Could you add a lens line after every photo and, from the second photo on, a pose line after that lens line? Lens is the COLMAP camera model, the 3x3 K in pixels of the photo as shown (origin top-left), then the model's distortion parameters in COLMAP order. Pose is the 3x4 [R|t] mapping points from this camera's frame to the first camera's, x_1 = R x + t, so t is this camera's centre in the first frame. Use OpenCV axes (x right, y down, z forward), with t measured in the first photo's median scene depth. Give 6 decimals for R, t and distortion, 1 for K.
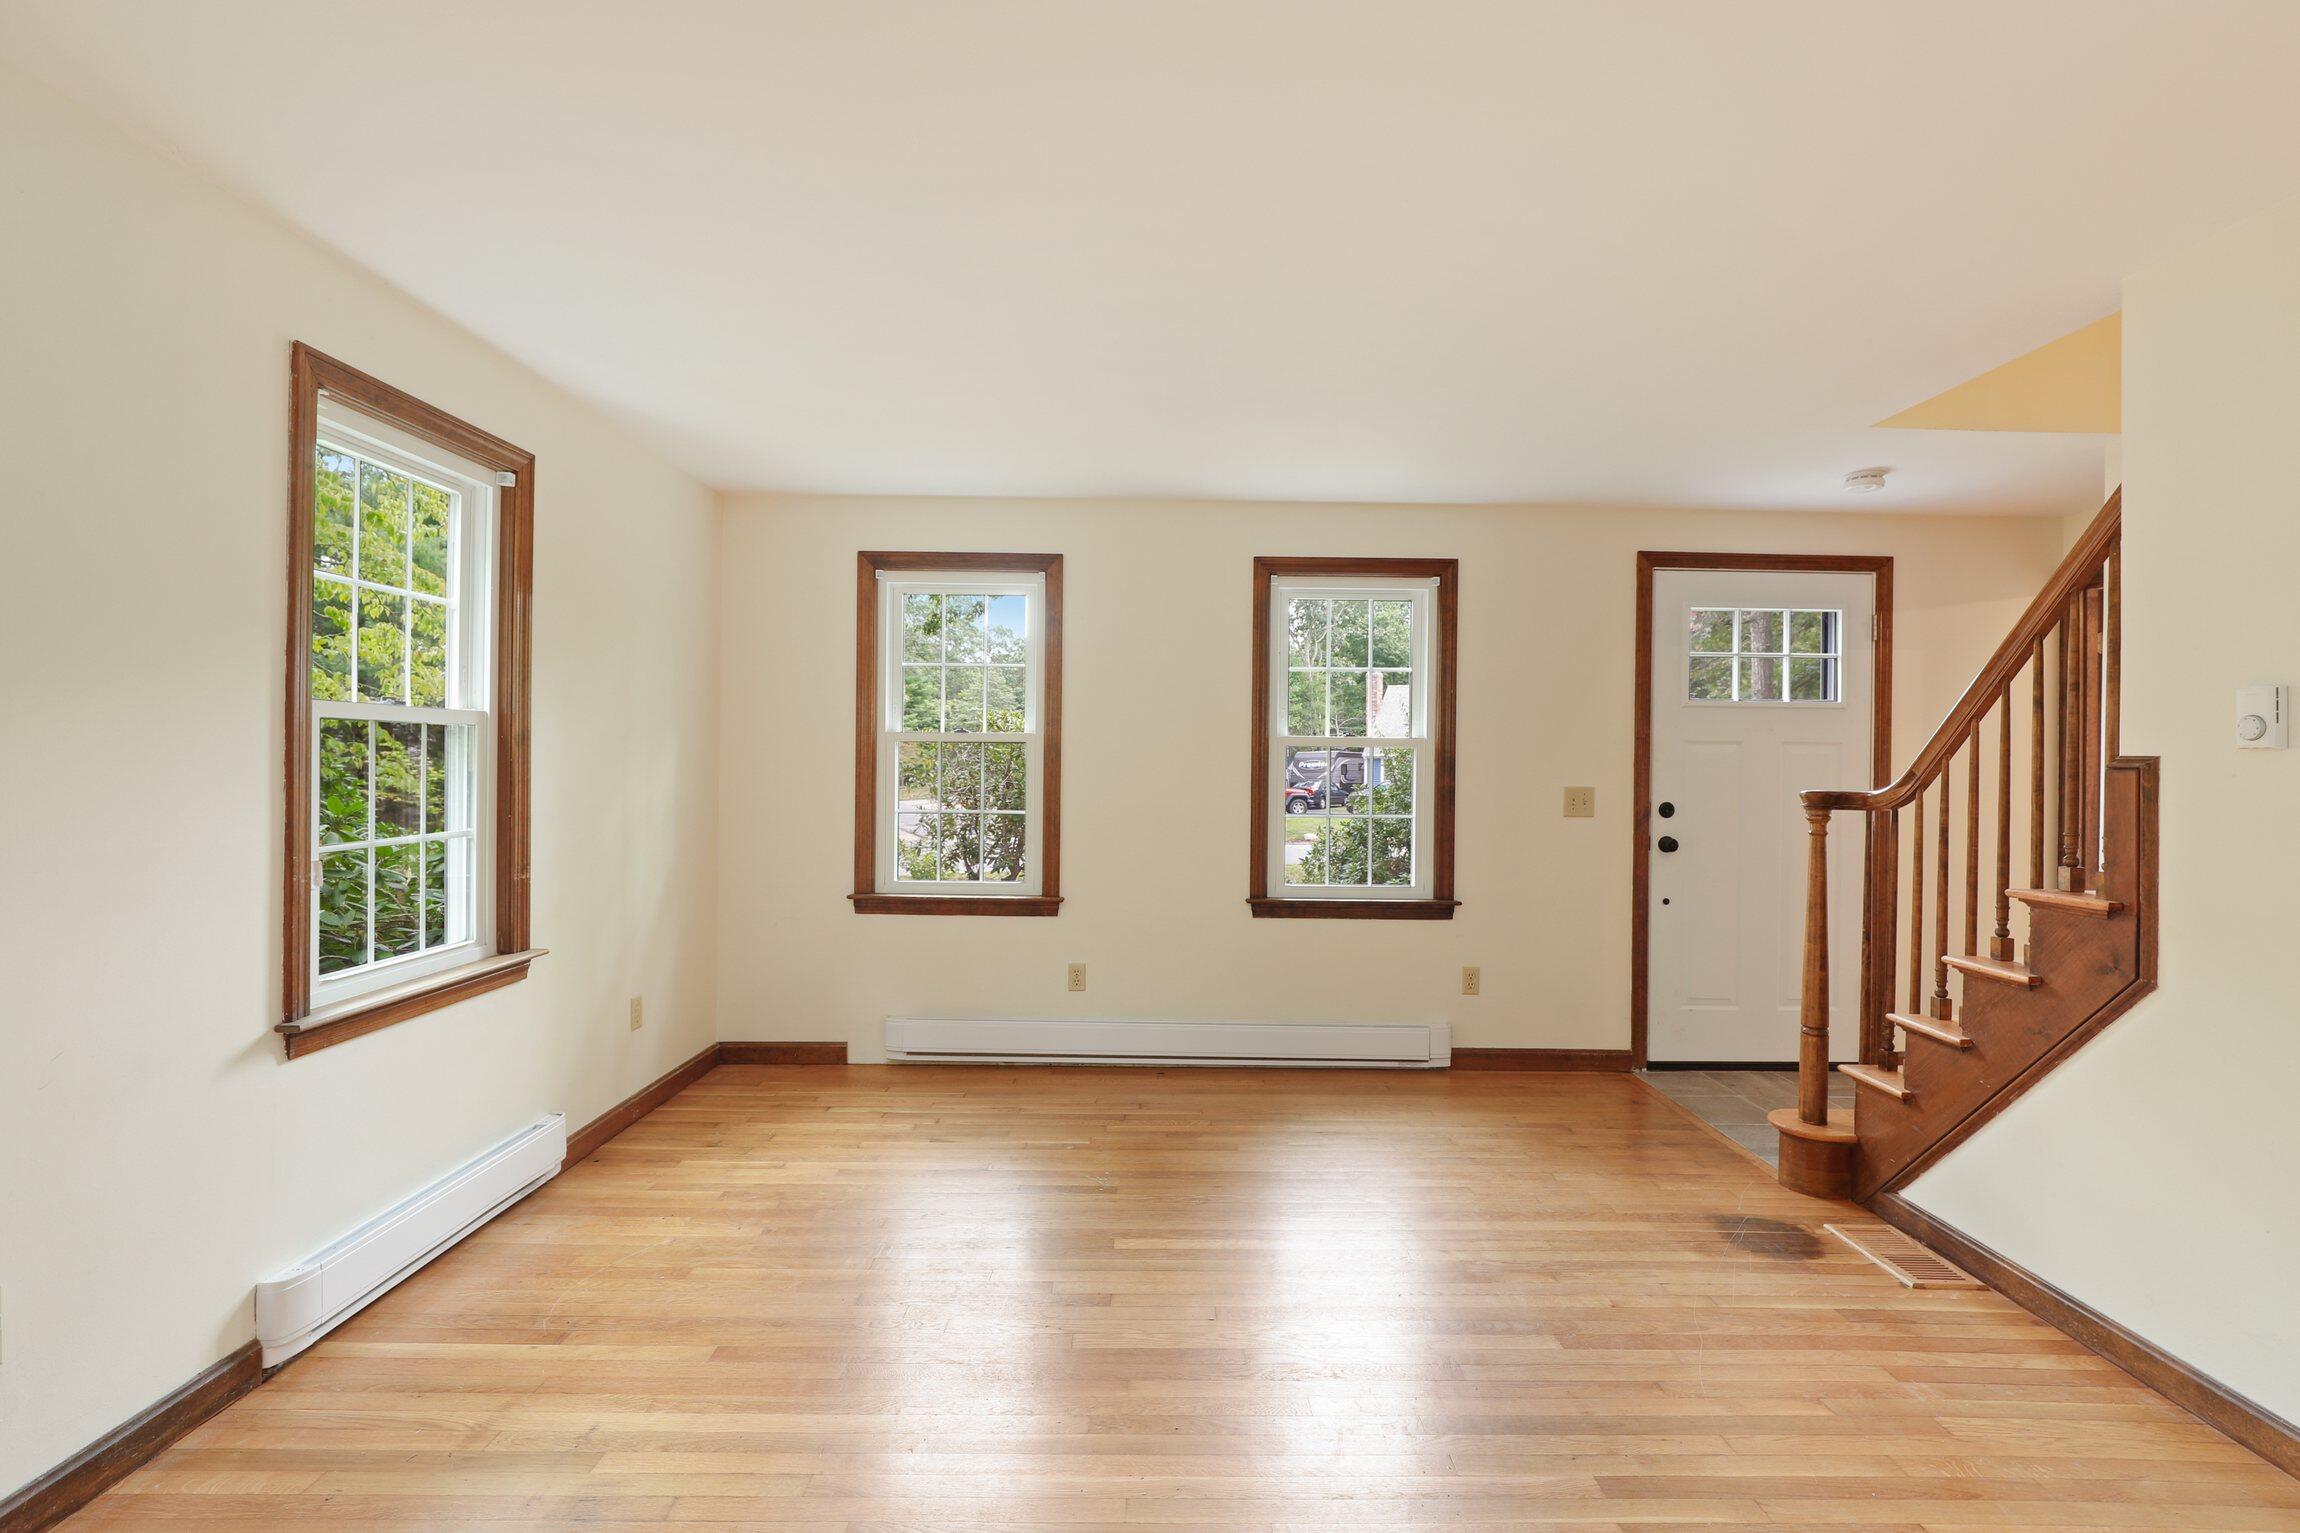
lens RADIAL K [[1061.5, 0, 1141.1], [0, 1061.5, 764.9], [0, 0, 1]] dist [-0.015447, 0.004393]
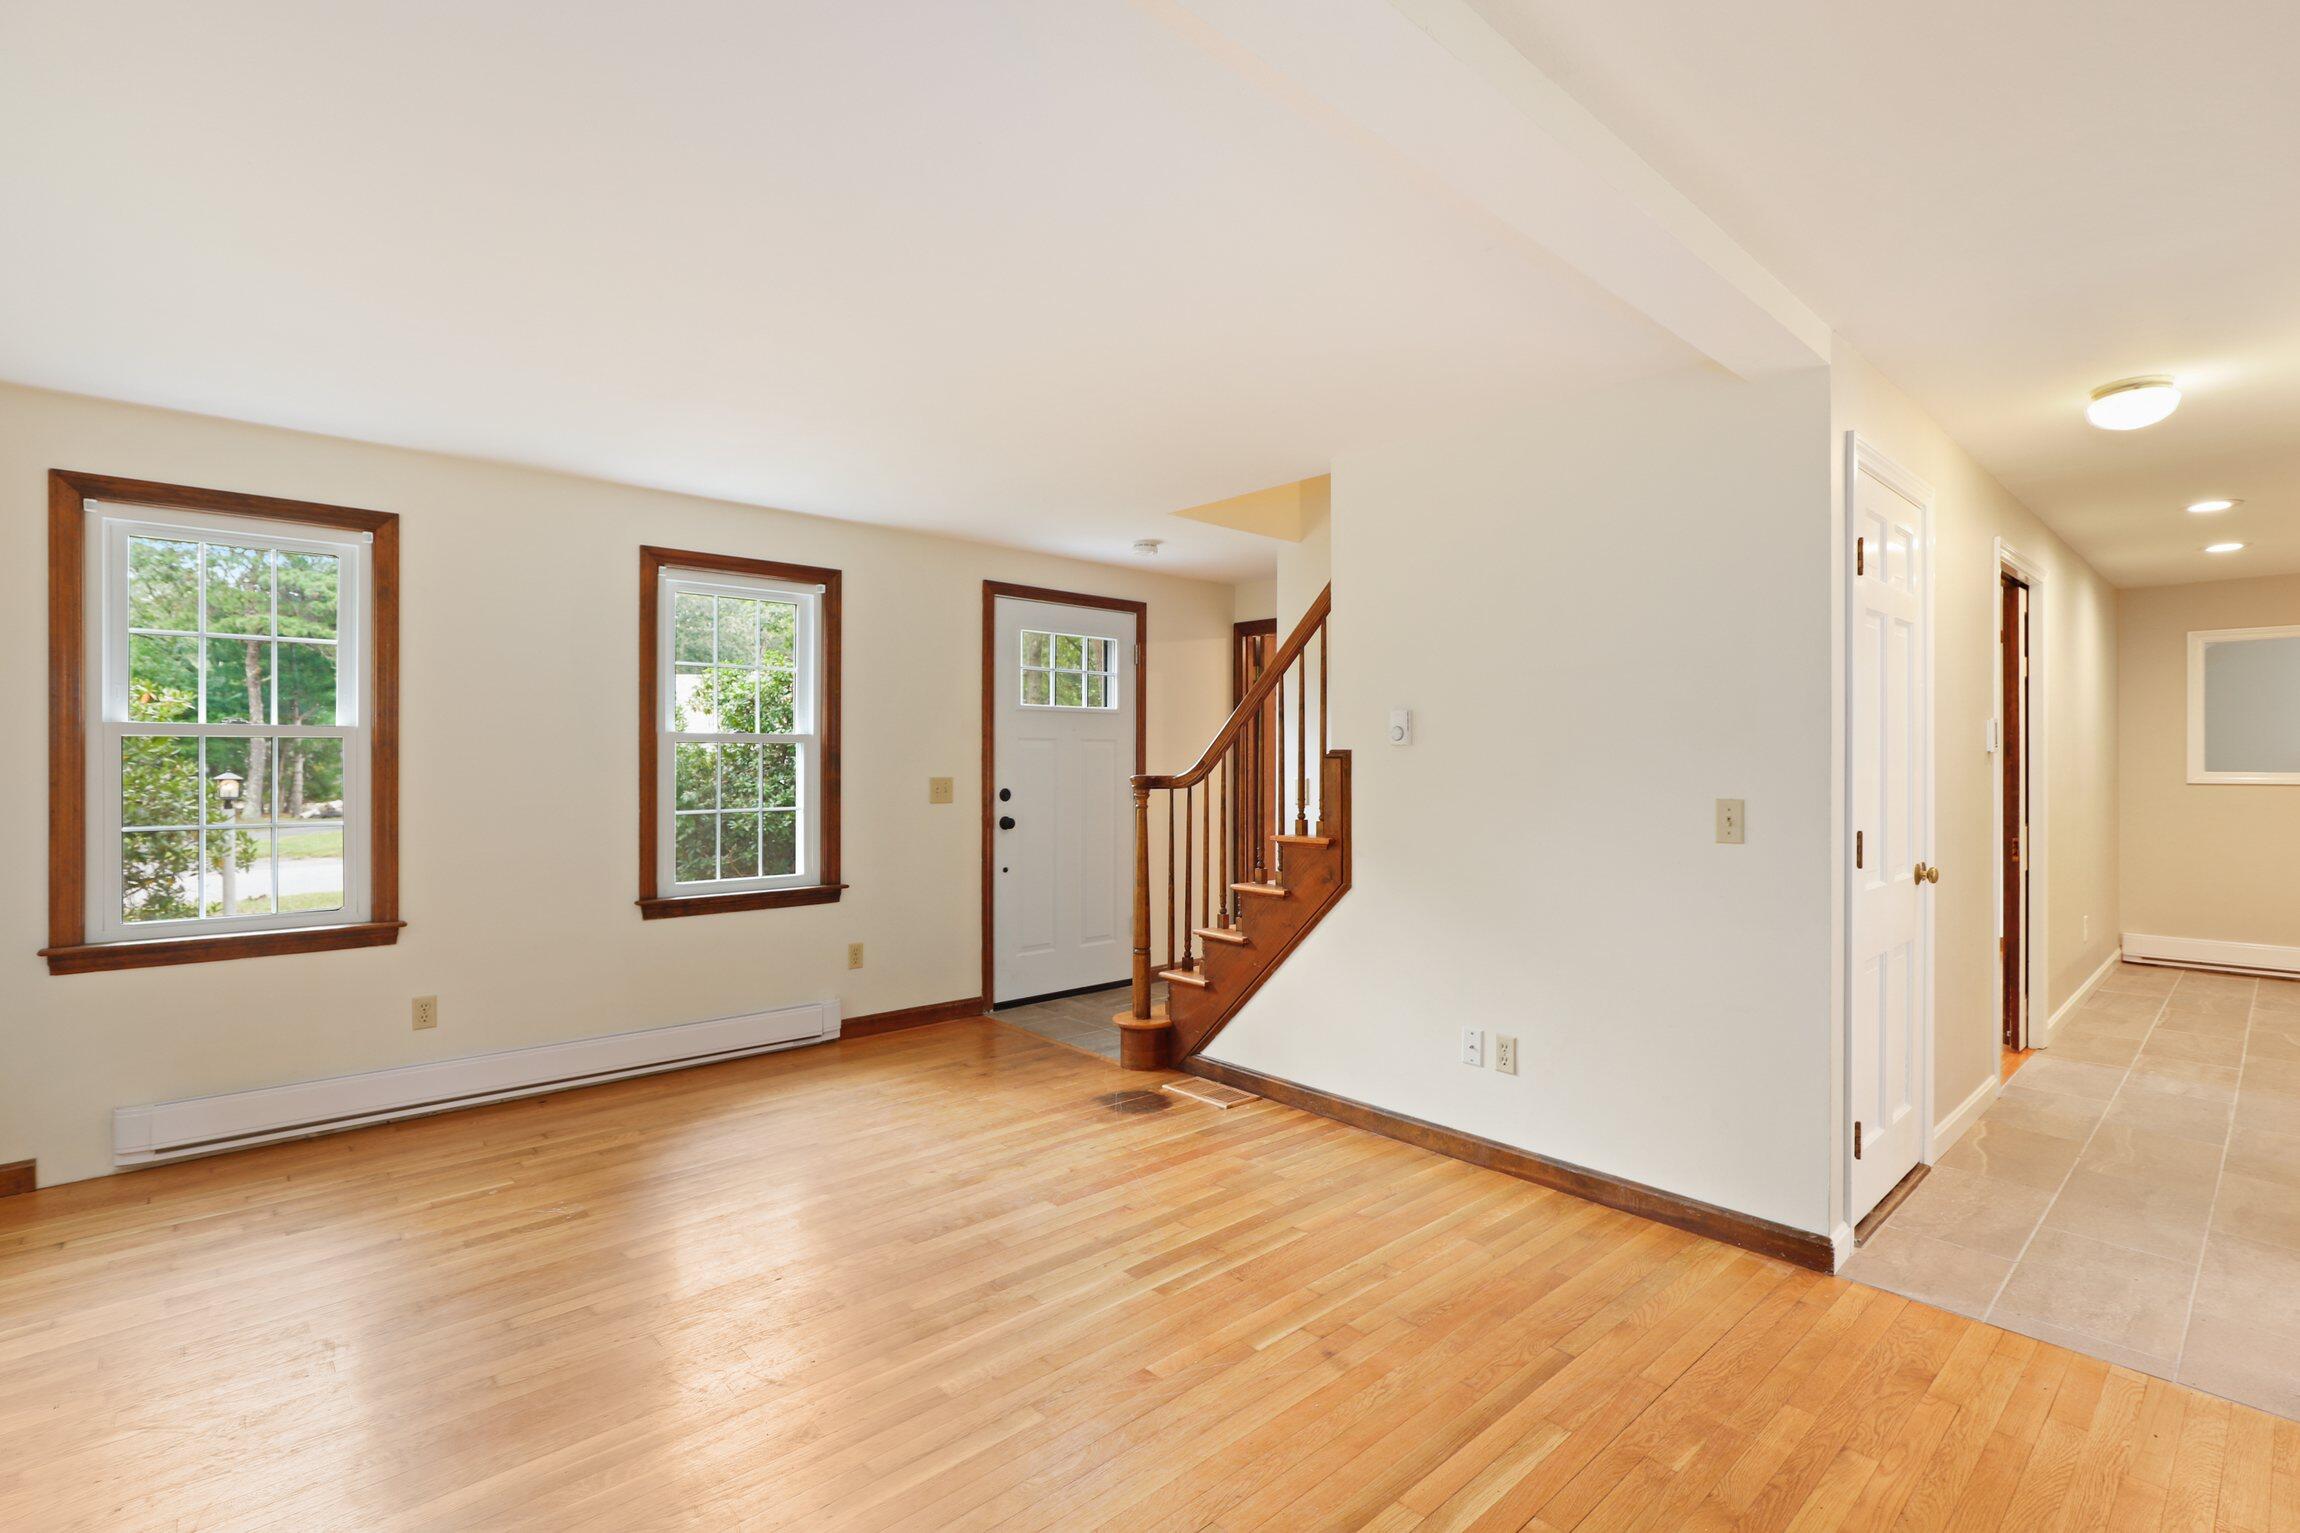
lens RADIAL K [[1061.5, 0, 1160.1], [0, 1061.5, 769.3], [0, 0, 1]] dist [-0.015447, 0.004393]
pose [[0.744452, -0.016499, 0.667473, -0.221636], [0.010017, 0.999858, 0.013543, -0.001759], [-0.667601, -0.003396, 0.744511, -0.033594]]
